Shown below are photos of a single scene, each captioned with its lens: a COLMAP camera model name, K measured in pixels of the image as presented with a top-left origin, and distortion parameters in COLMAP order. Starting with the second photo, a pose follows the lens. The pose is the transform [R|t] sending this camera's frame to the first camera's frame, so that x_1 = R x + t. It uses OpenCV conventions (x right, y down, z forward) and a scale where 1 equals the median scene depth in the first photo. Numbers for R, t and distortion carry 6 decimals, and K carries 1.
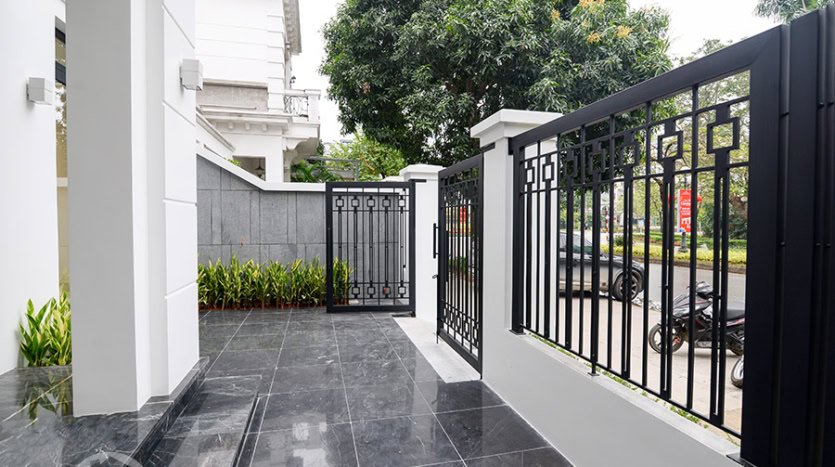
lens RADIAL K [[412.1, 0, 416.4], [0, 412.1, 232.3], [0, 0, 1]] dist [-0.019025, -0.000107]
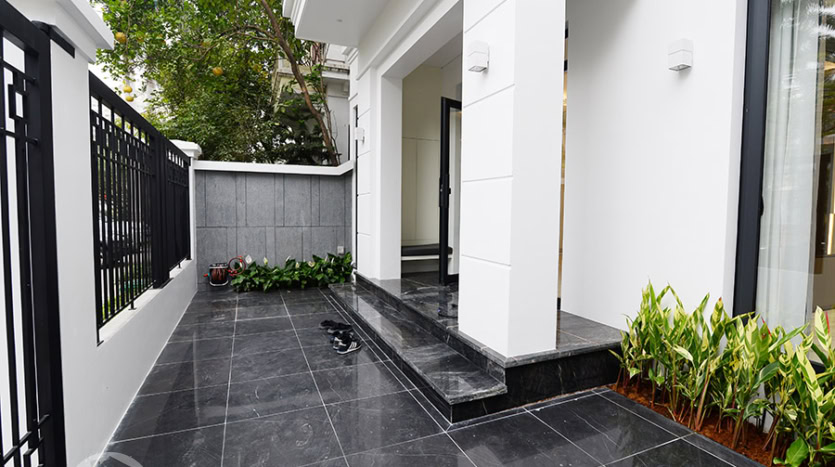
lens RADIAL K [[412.1, 0, 419.8], [0, 412.1, 233.4], [0, 0, 1]] dist [-0.019025, -0.000107]
pose [[-0.988144, -0.004429, -0.153468, -0.228212], [-0.017482, 0.996329, 0.083808, -0.021635], [0.152534, 0.085497, -0.984593, 1.915024]]
